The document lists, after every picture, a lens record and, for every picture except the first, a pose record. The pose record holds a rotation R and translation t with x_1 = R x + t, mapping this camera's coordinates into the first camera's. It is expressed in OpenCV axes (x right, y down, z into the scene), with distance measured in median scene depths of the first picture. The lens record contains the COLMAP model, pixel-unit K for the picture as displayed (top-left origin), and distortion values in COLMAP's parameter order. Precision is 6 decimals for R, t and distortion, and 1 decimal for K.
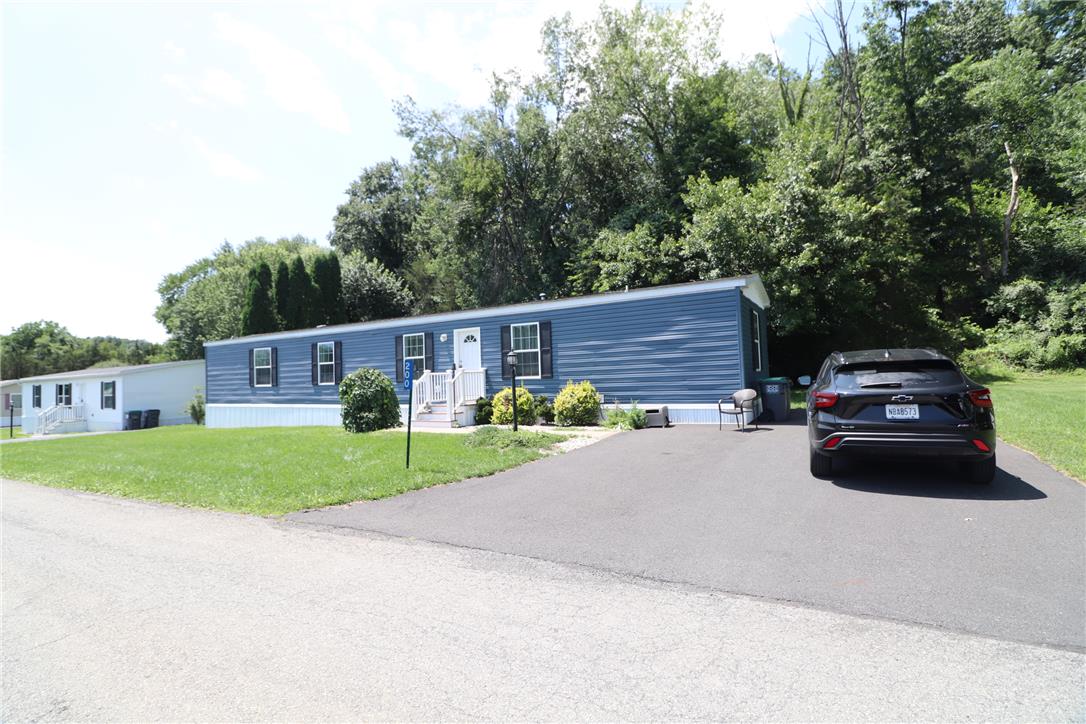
lens RADIAL K [[497.8, 0, 541.8], [0, 497.8, 356.7], [0, 0, 1]] dist [0.000825, -0.013629]
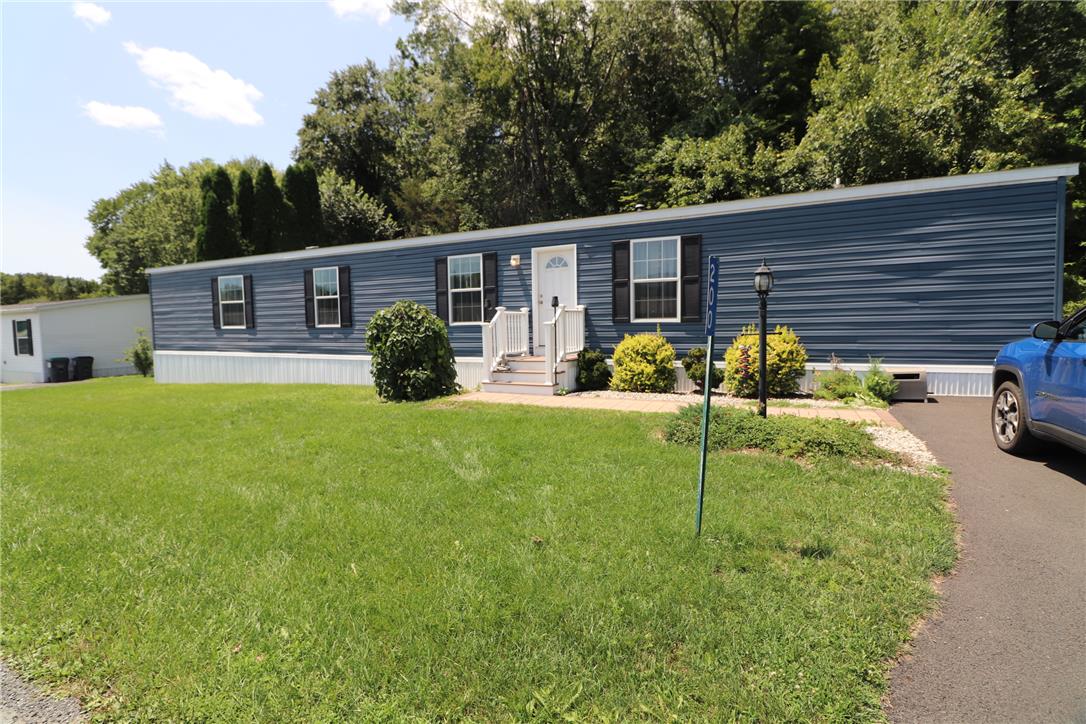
lens RADIAL K [[497.8, 0, 541.8], [0, 497.8, 356.7], [0, 0, 1]] dist [0.000825, -0.013629]
pose [[0.997273, 0.011548, 0.072898, -0.115671], [-0.019087, 0.994438, 0.103578, 0.012059], [-0.071296, -0.104687, 0.991946, 0.170443]]
